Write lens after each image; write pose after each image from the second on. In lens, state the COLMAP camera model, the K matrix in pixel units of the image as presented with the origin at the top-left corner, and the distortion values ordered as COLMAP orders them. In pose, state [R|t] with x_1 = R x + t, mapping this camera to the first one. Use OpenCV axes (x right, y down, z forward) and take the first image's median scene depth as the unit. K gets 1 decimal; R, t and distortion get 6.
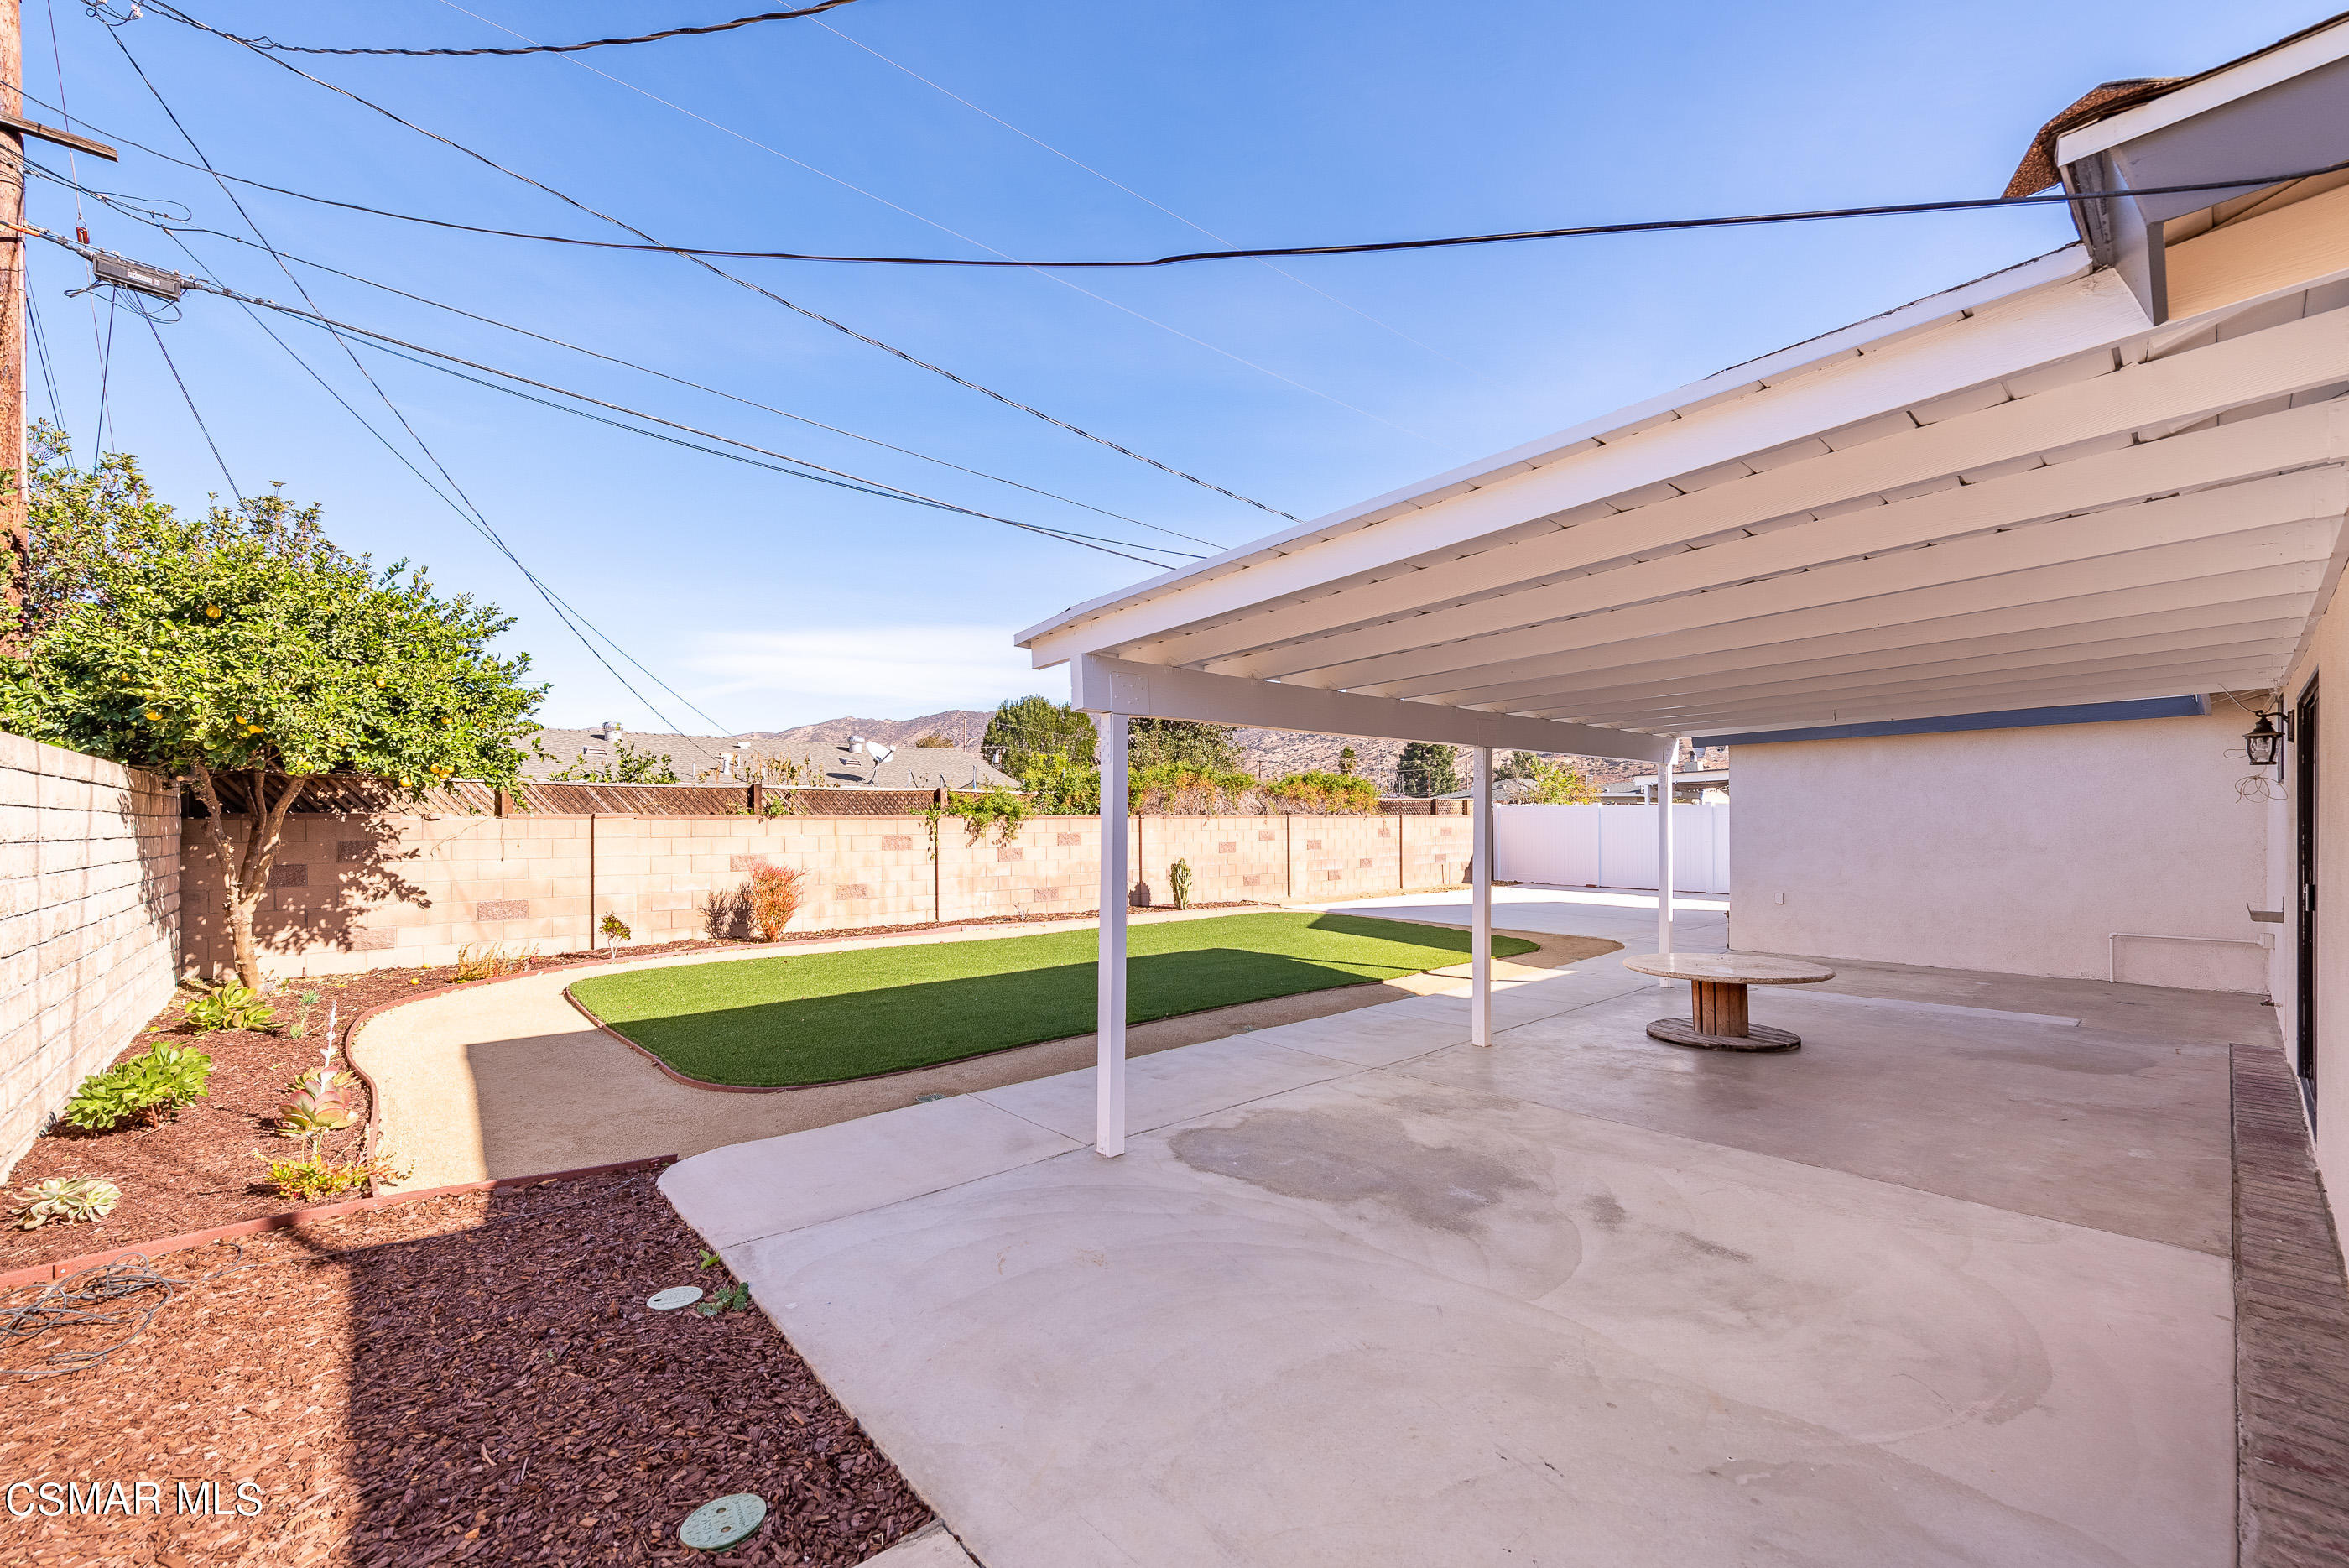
lens RADIAL K [[920.5, 0, 1180.6], [0, 920.5, 802.5], [0, 0, 1]] dist [0.013228, -0.003758]
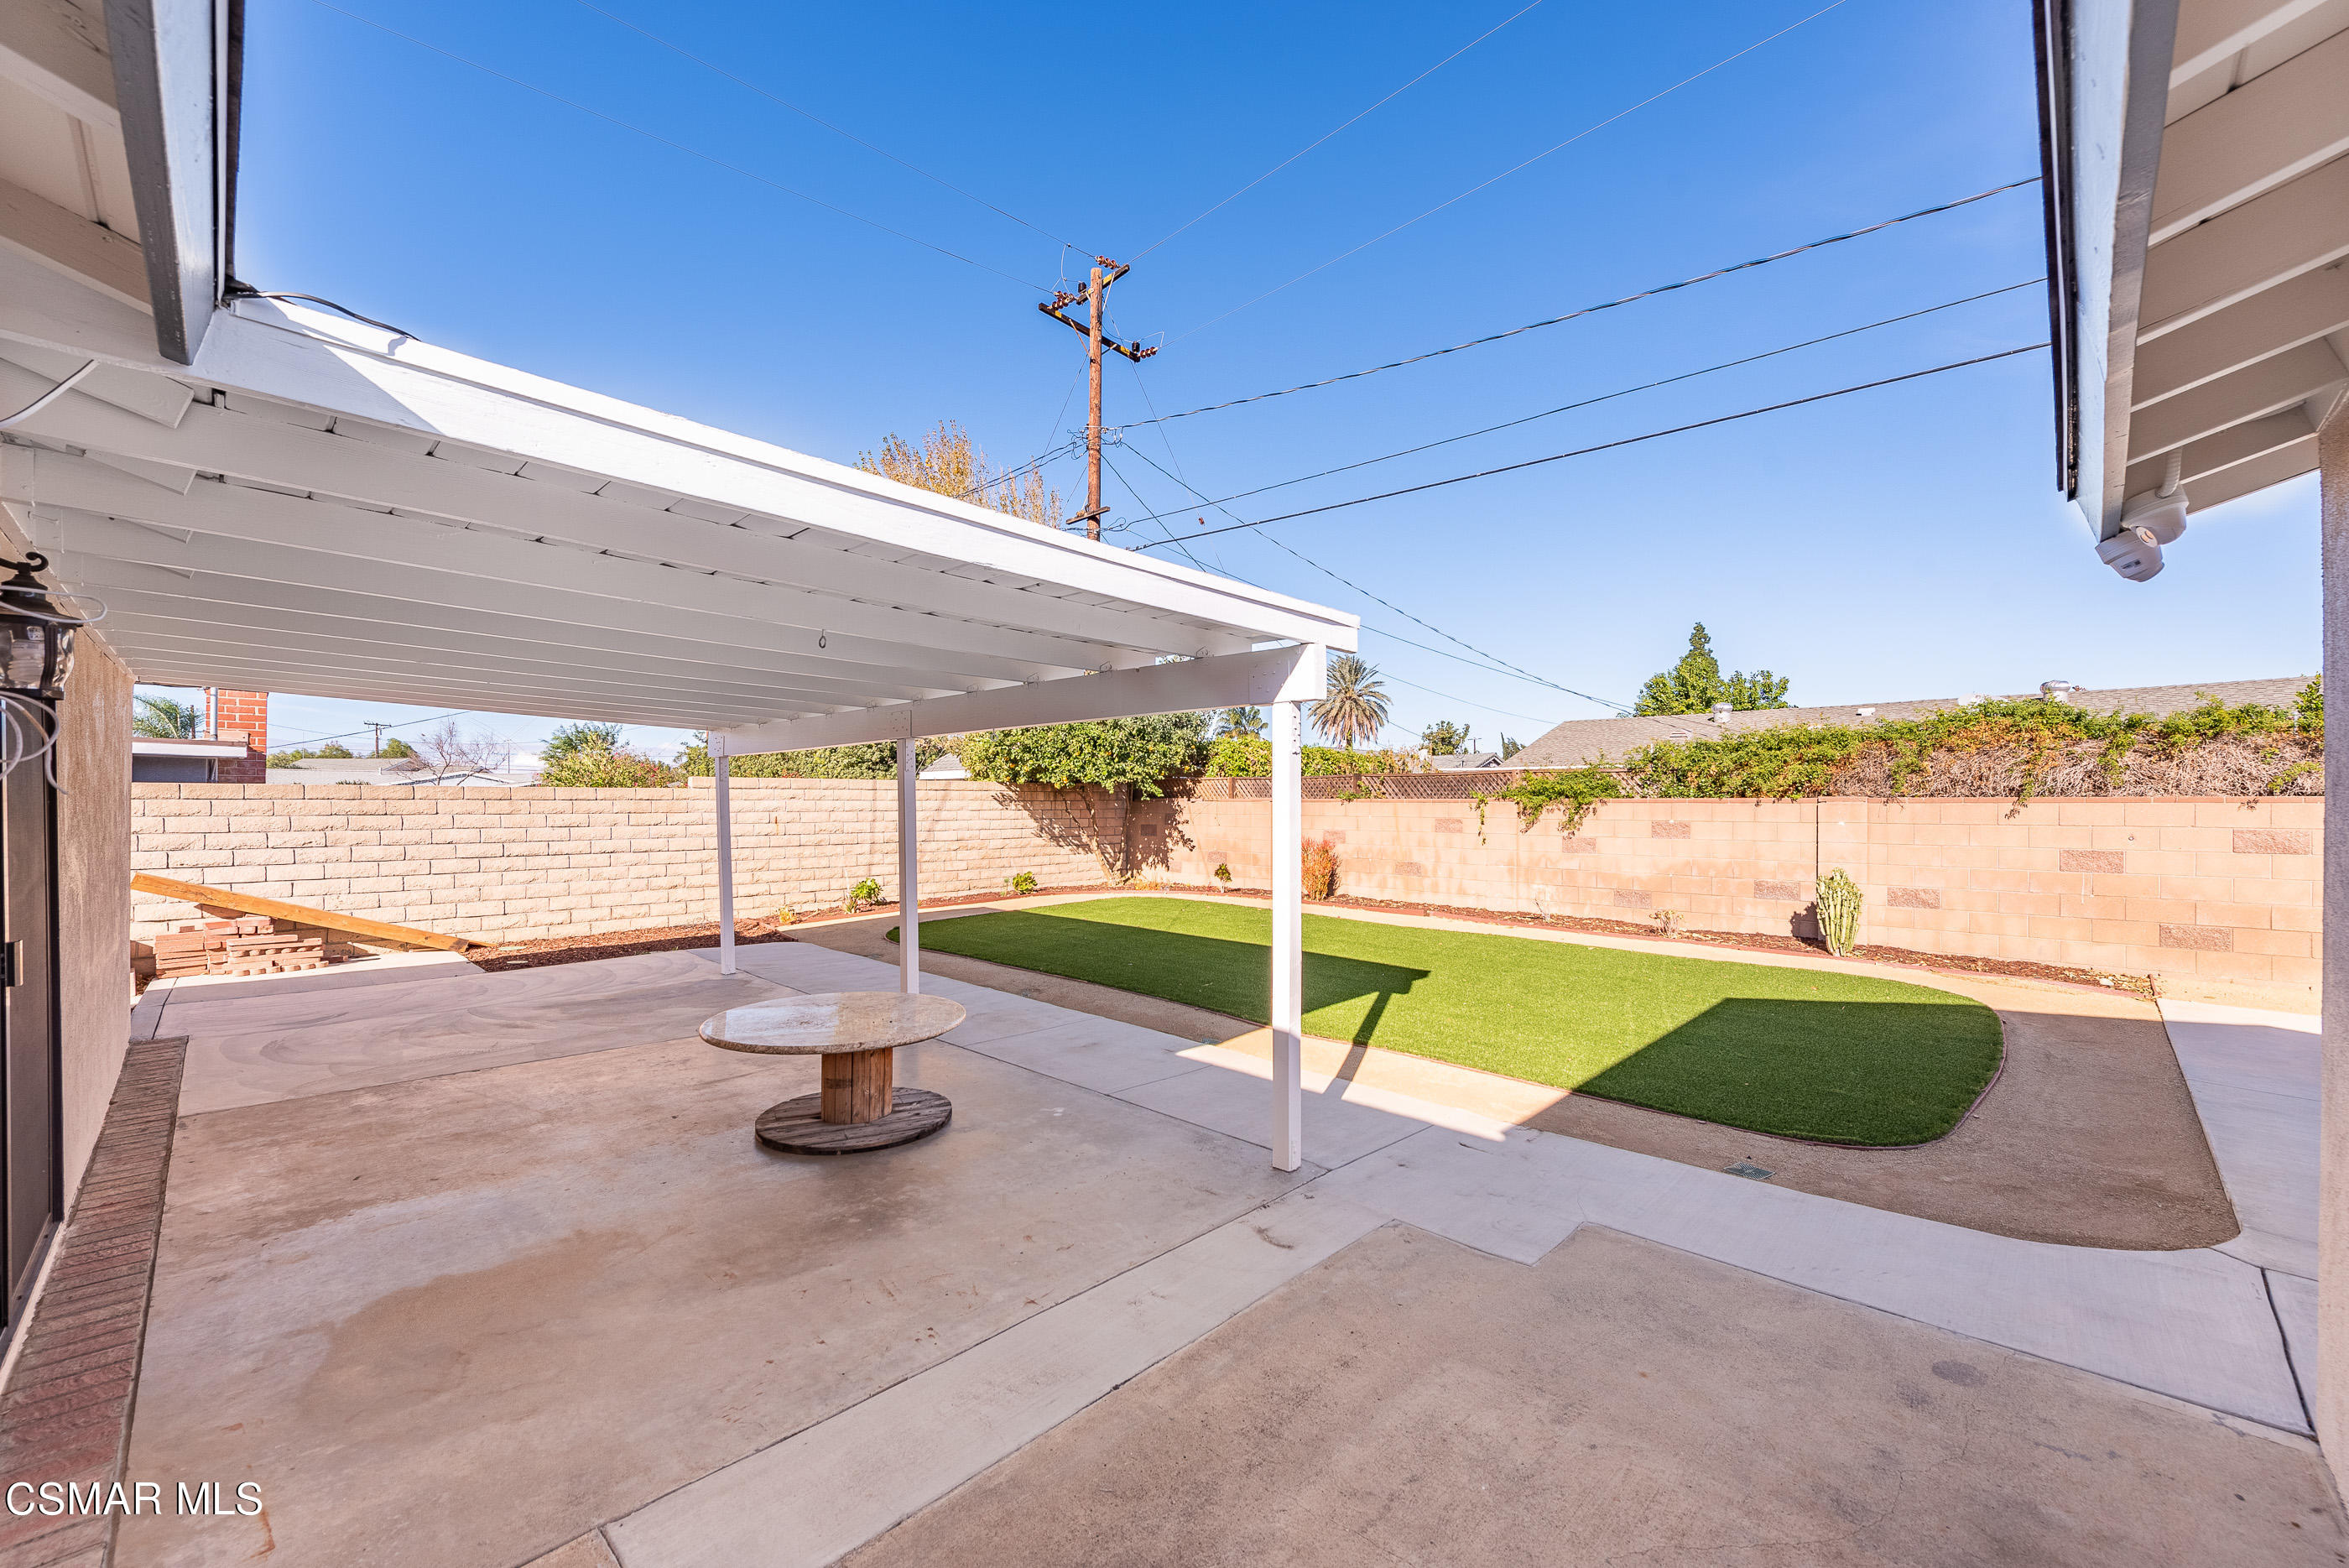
lens RADIAL K [[920.5, 0, 1175.5], [0, 920.5, 798.5], [0, 0, 1]] dist [0.013228, -0.003758]
pose [[0.058457, 0.002730, -0.998286, 0.694123], [0.021717, 0.999756, 0.004006, 0.003205], [0.998054, -0.021914, 0.058384, 0.643636]]
